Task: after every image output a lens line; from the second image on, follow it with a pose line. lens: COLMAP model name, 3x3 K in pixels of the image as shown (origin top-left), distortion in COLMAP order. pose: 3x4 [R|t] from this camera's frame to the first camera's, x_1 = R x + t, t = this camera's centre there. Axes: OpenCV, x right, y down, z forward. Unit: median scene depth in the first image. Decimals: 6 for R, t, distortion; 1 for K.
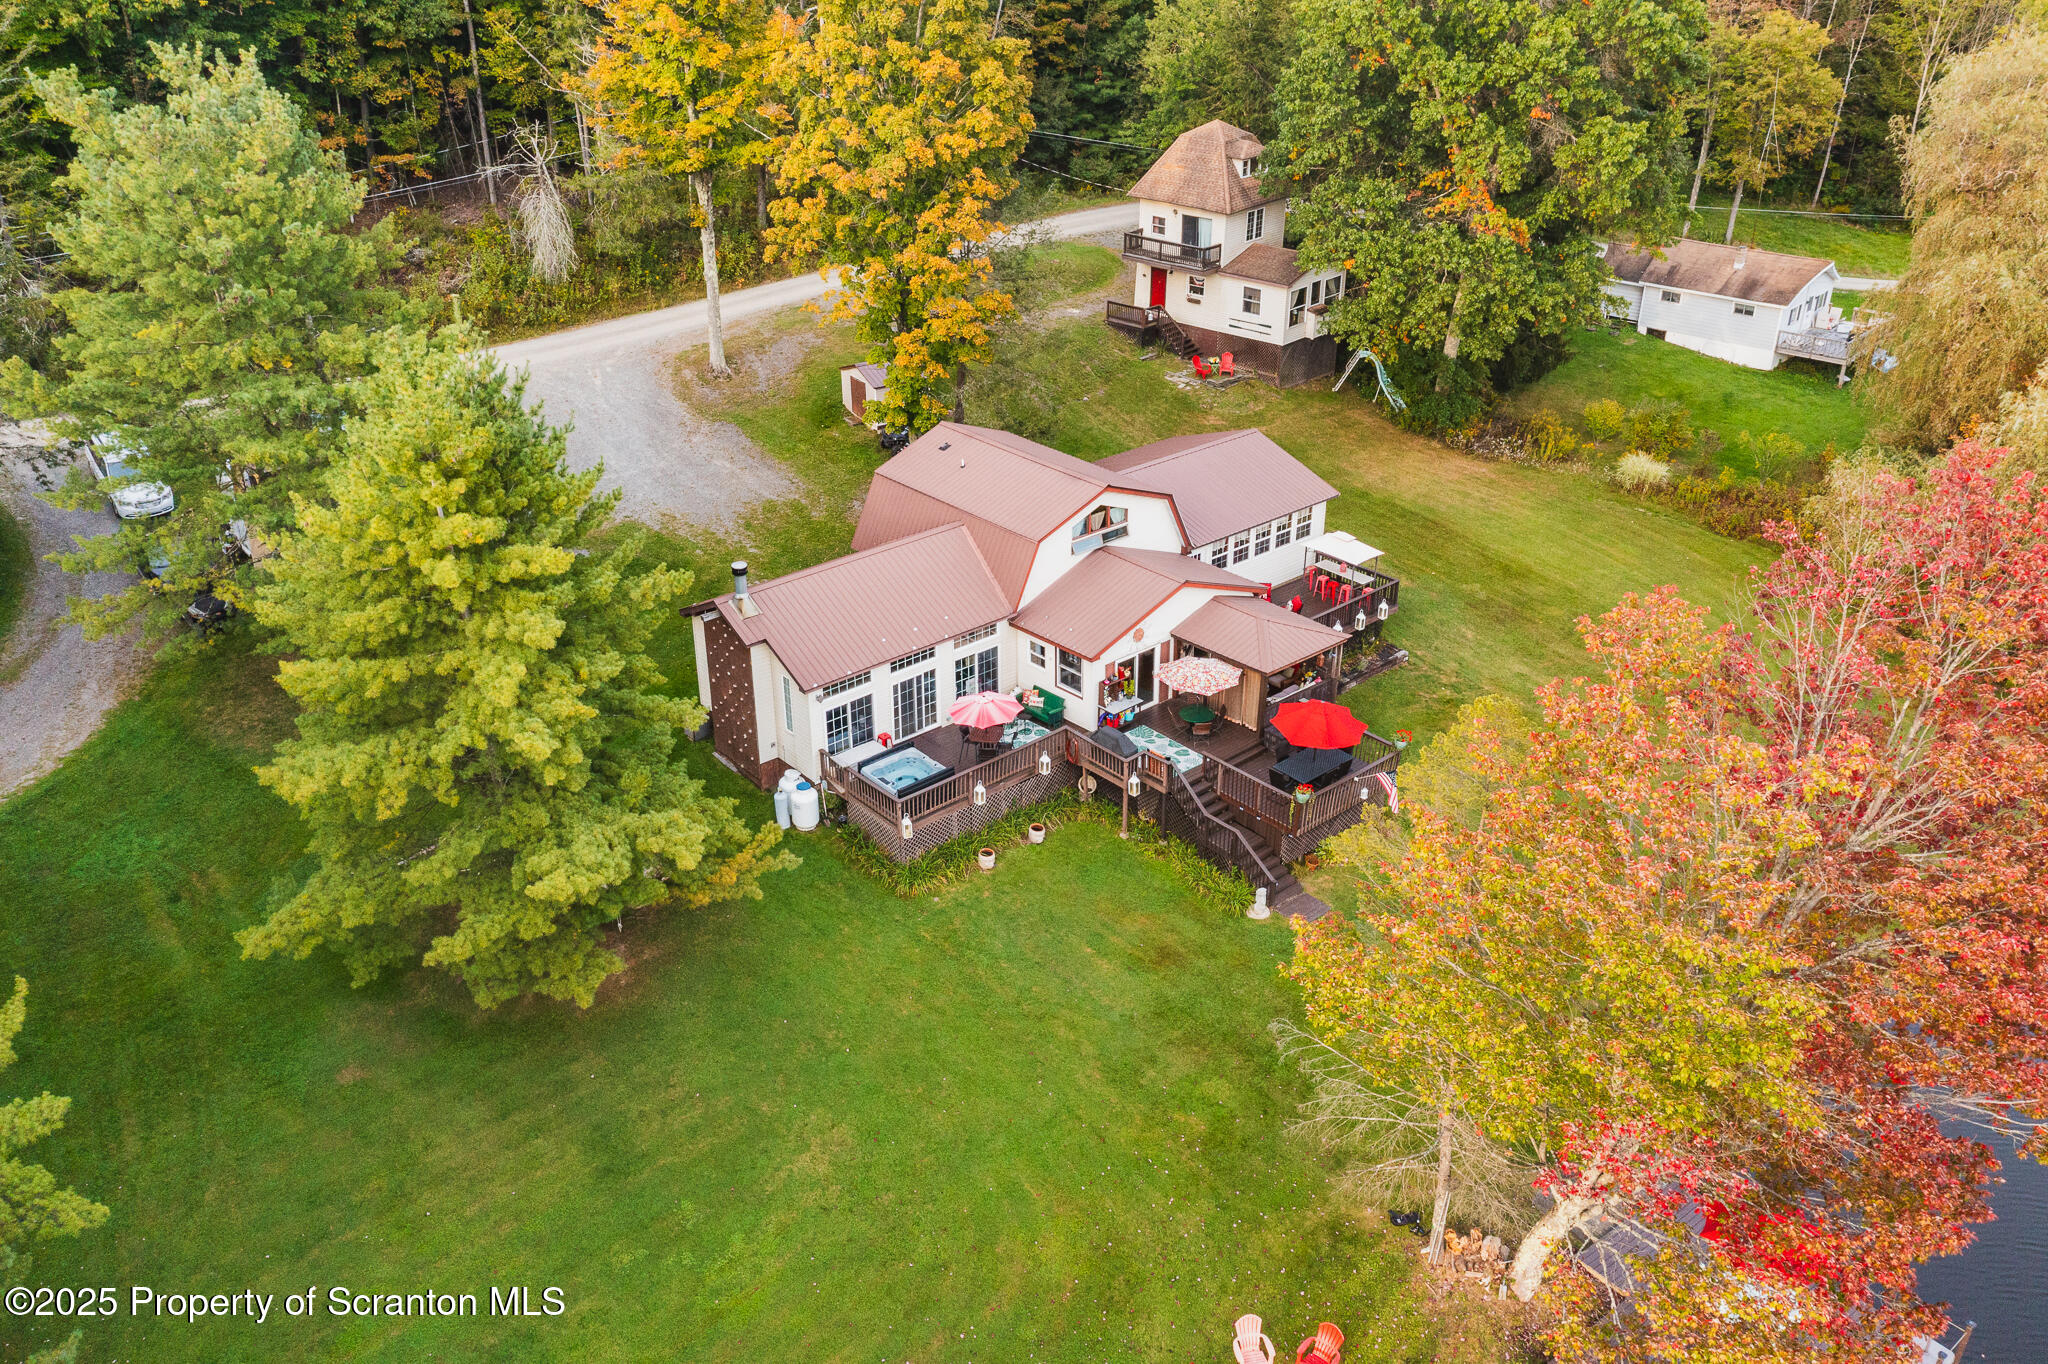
lens RADIAL K [[1619.7, 0, 1024.0], [0, 1619.7, 682.0], [0, 0, 1]] dist [-0.009132, -0.004093]
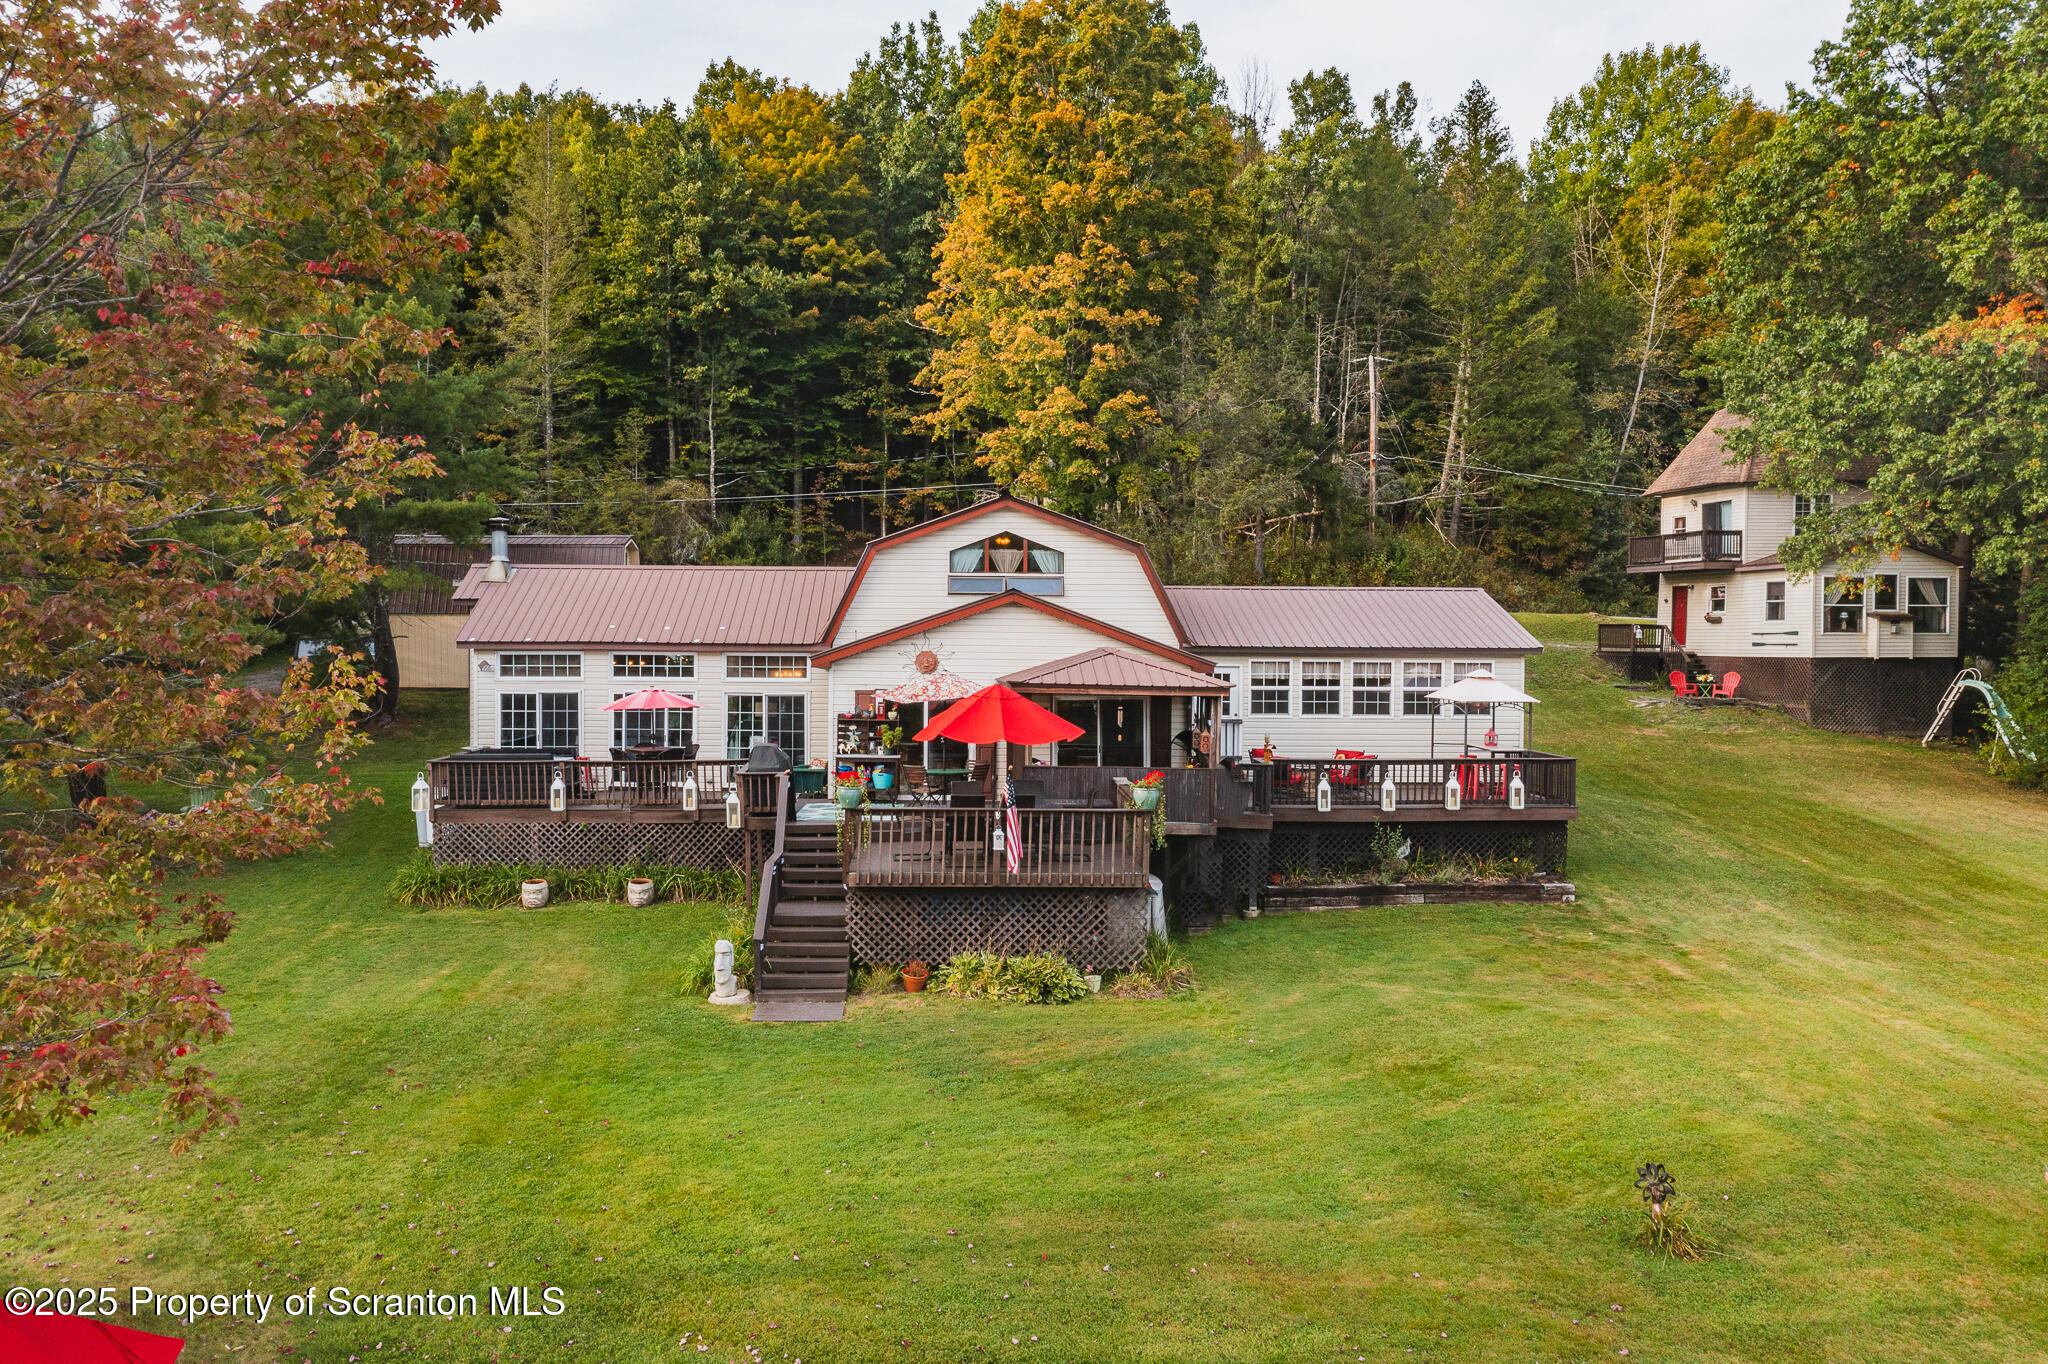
lens RADIAL K [[1619.7, 0, 1024.0], [0, 1619.7, 682.0], [0, 0, 1]] dist [-0.009132, -0.004093]
pose [[0.784313, 0.024140, -0.619895, 0.311911], [-0.294268, 0.894148, -0.337499, 0.114881], [0.546131, 0.447120, 0.708396, 0.361592]]
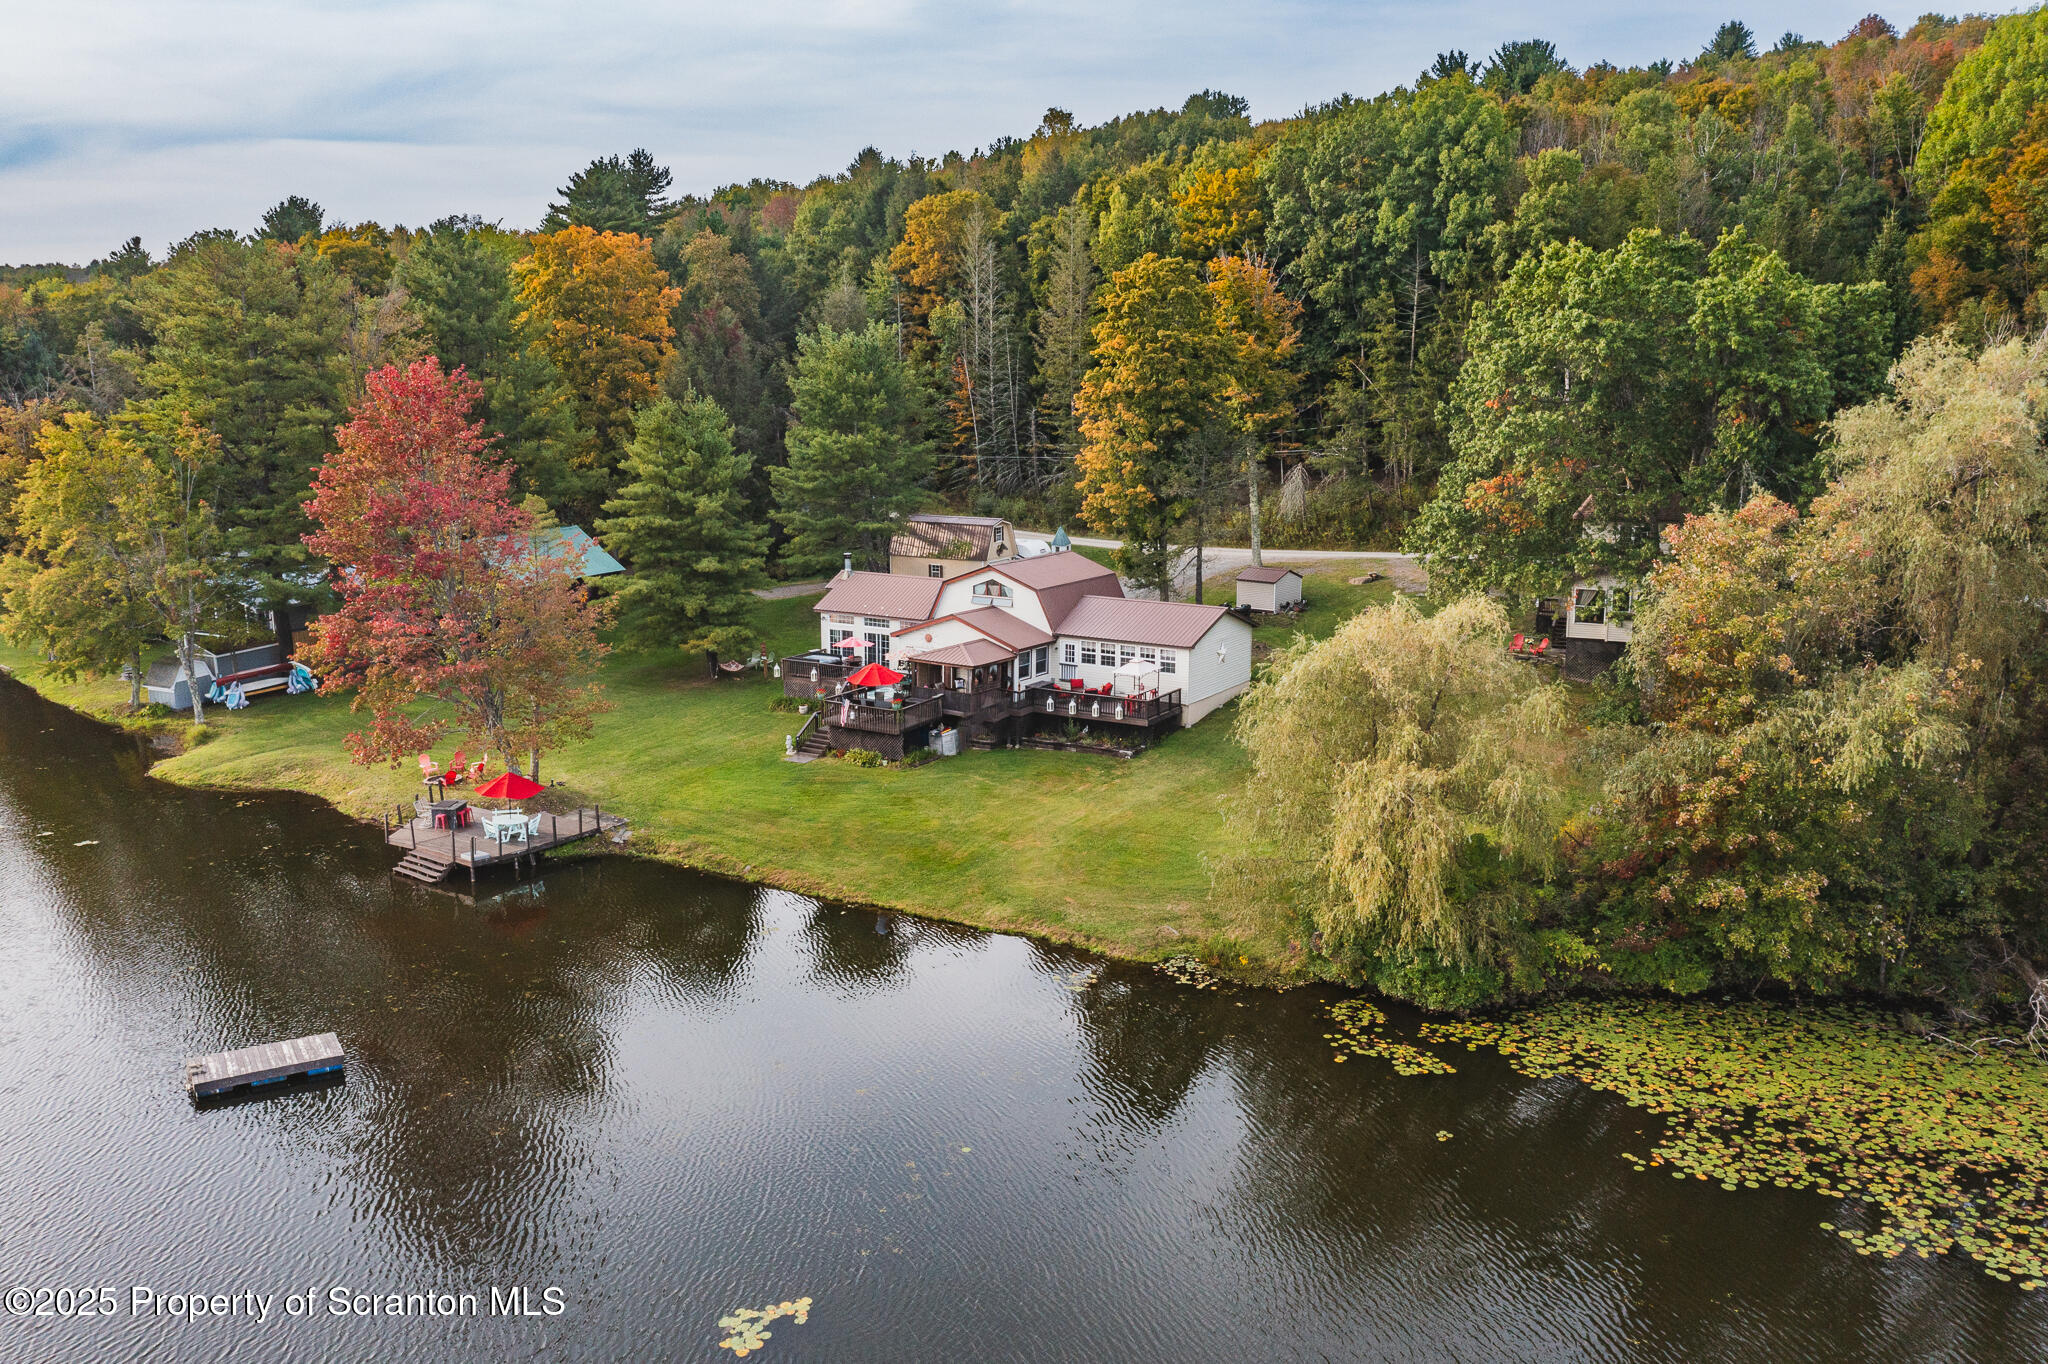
lens RADIAL K [[1619.7, 0, 1024.0], [0, 1619.7, 682.0], [0, 0, 1]] dist [-0.009132, -0.004093]
pose [[0.303001, 0.184306, -0.934998, 1.065292], [-0.445765, 0.894582, 0.031882, -0.056100], [0.842309, 0.407129, 0.353216, 0.321491]]
